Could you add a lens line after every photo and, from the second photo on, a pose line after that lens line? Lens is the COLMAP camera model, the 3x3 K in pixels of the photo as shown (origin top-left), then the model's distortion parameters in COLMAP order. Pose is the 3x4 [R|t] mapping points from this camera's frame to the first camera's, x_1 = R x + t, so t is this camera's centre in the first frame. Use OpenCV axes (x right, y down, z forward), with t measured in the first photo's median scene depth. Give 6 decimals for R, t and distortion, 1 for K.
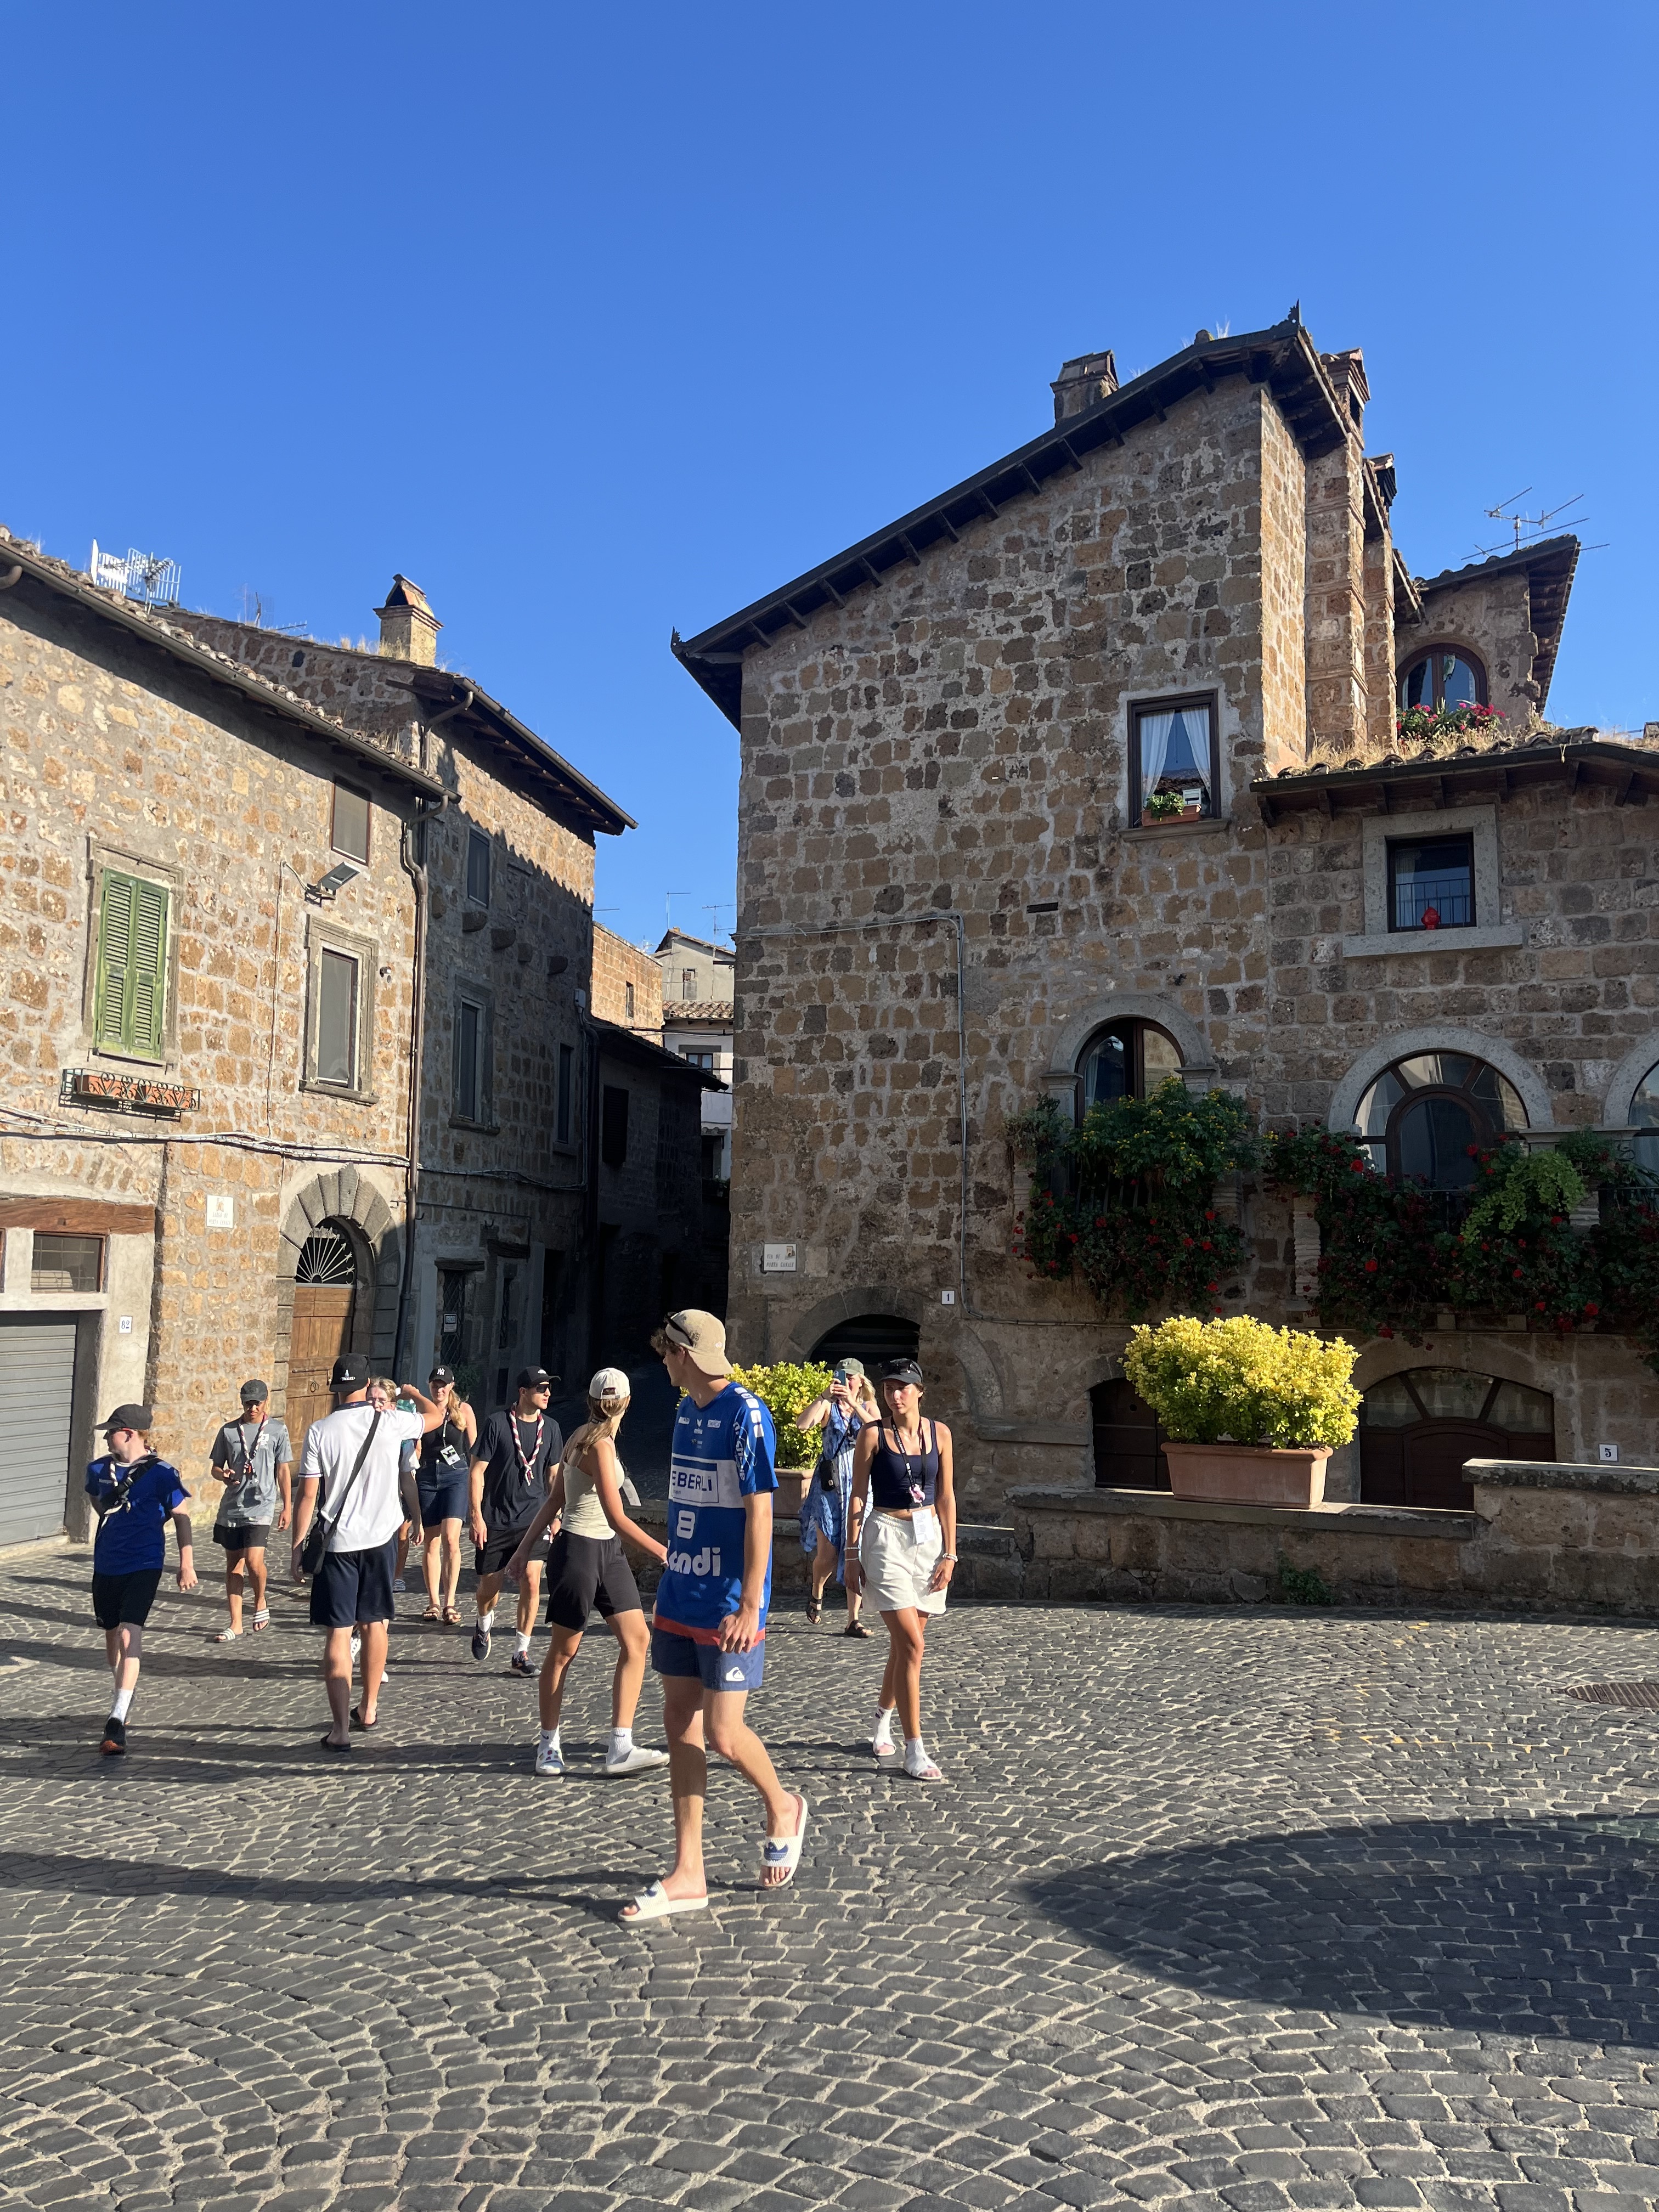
lens RADIAL K [[1802.0, 0, 779.7], [0, 1802.0, 1054.6], [0, 0, 1]] dist [0.052270, -0.095930]
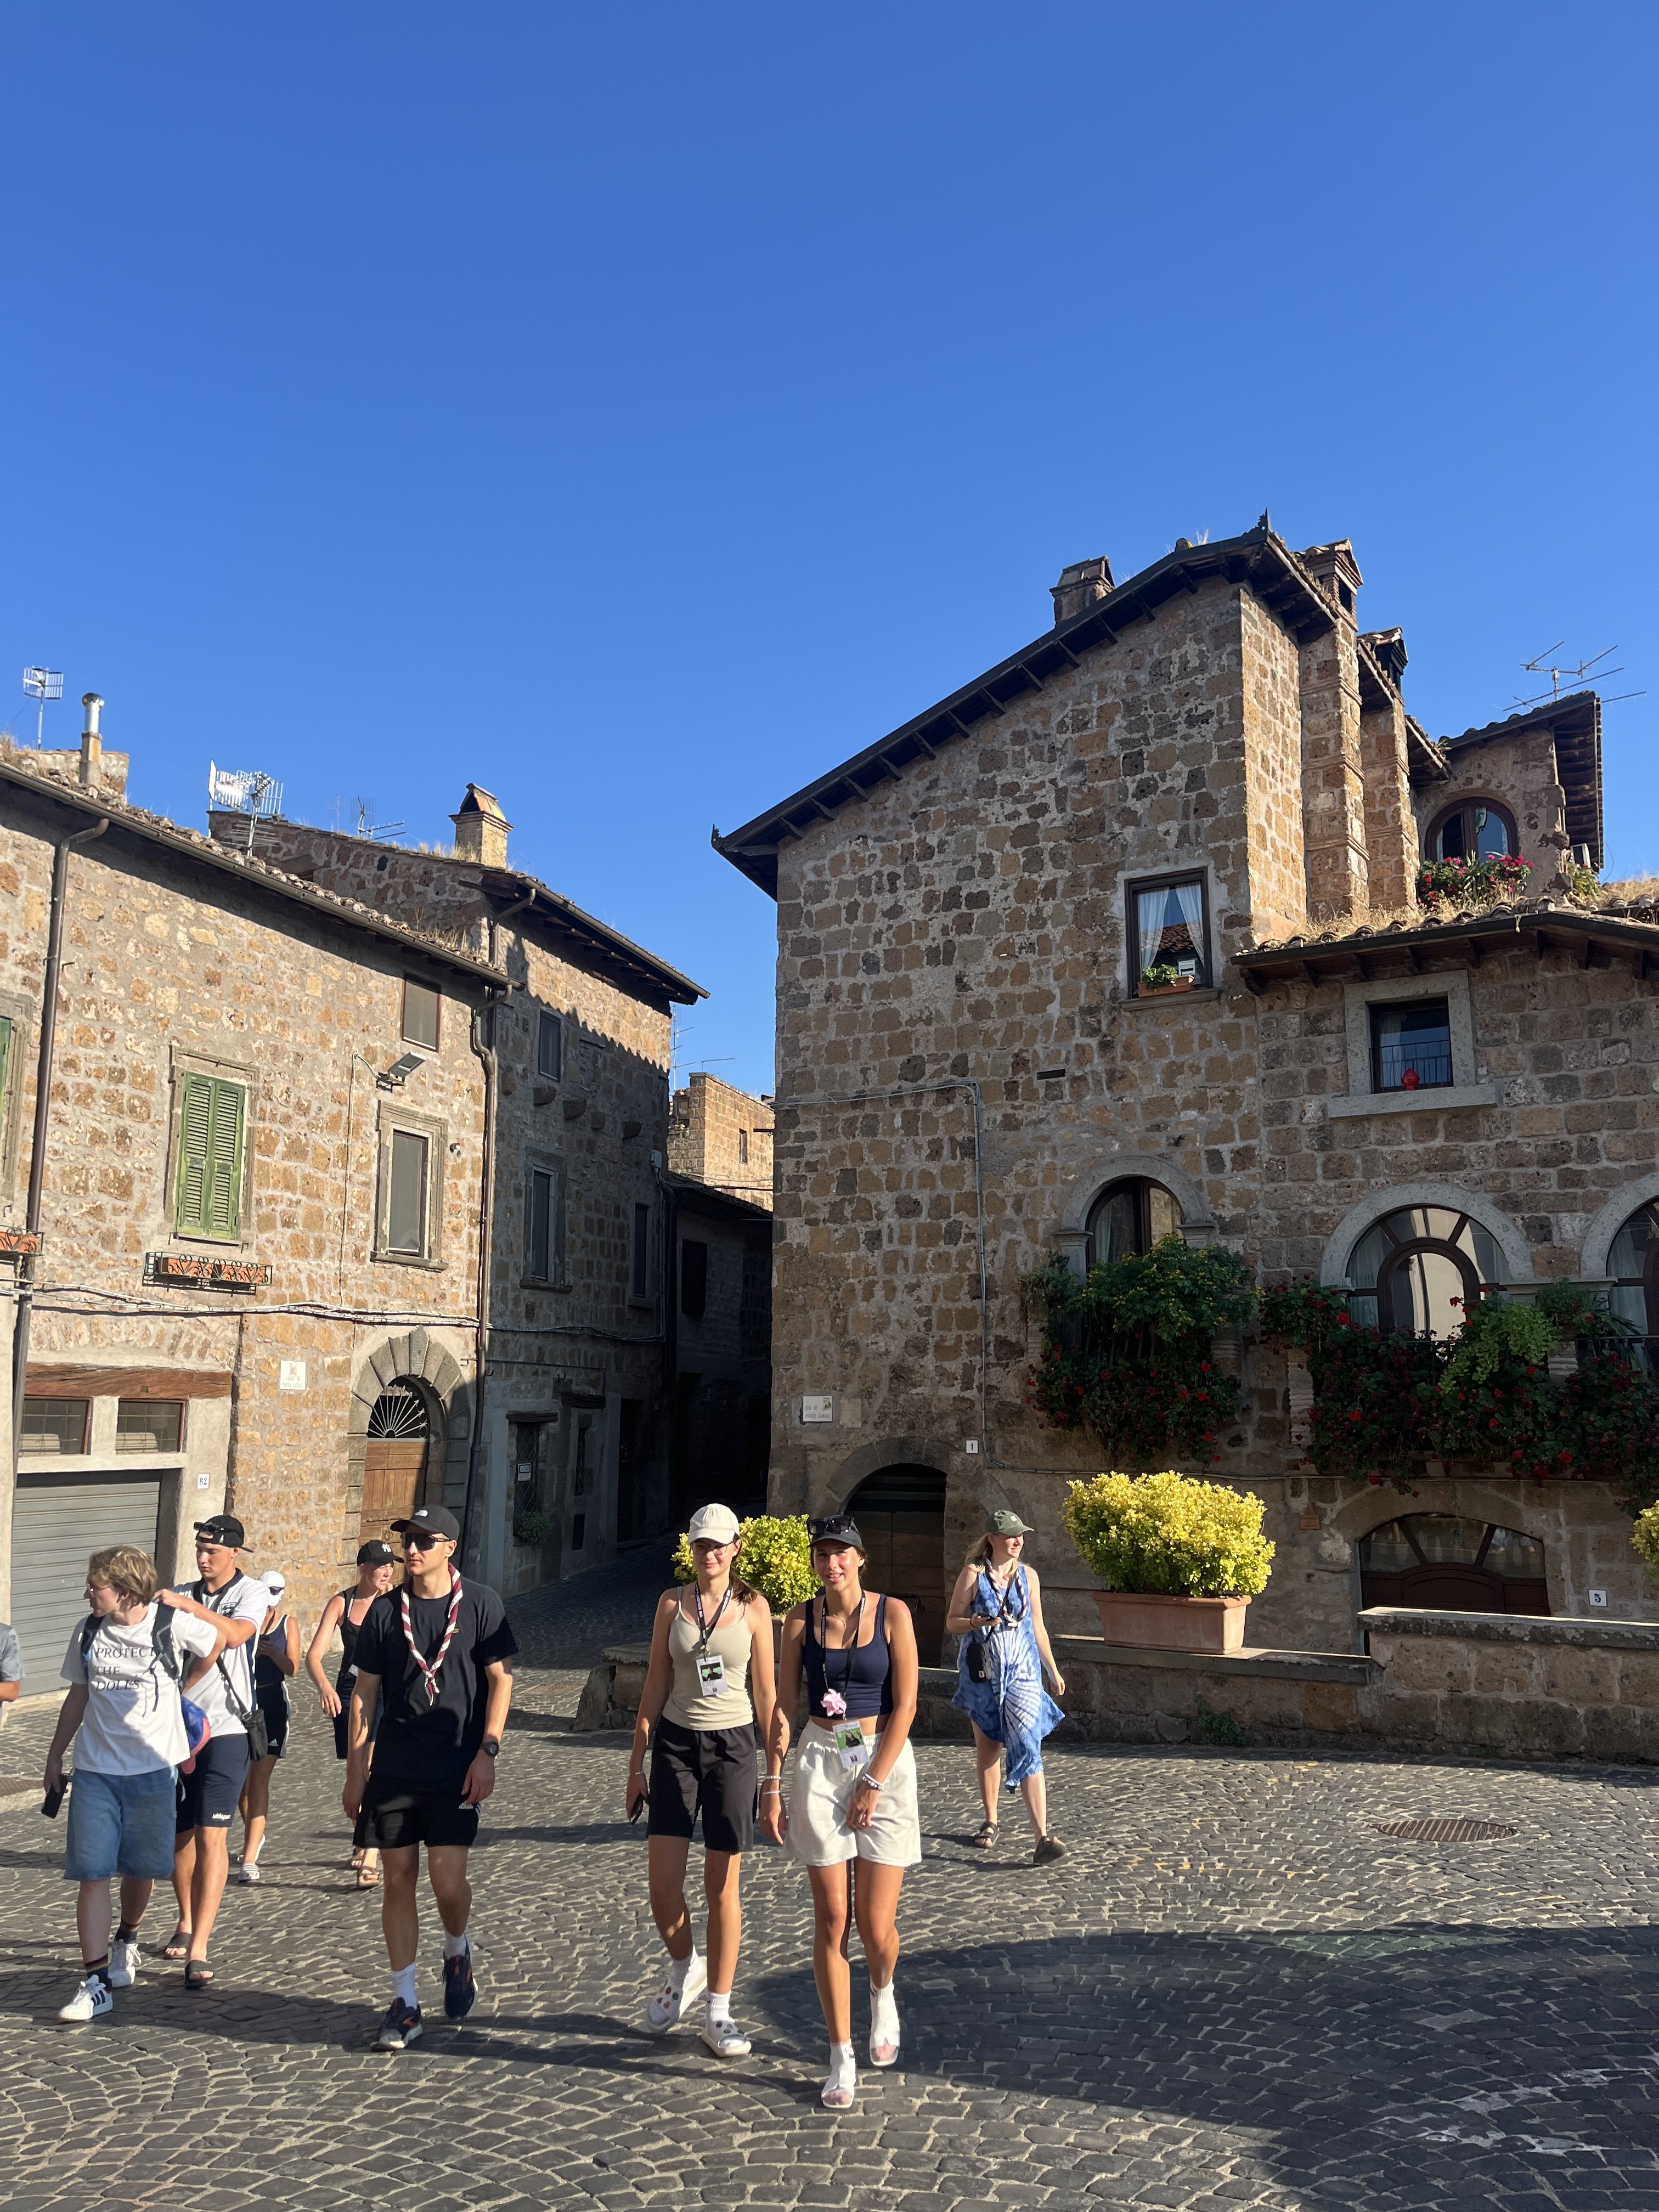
lens RADIAL K [[1802.0, 0, 779.7], [0, 1802.0, 1054.6], [0, 0, 1]] dist [0.052270, -0.095930]
pose [[0.995036, -0.029179, -0.095142, 0.089681], [0.022450, 0.997221, -0.071044, -0.021525], [0.096950, 0.068555, 0.992925, -0.075138]]
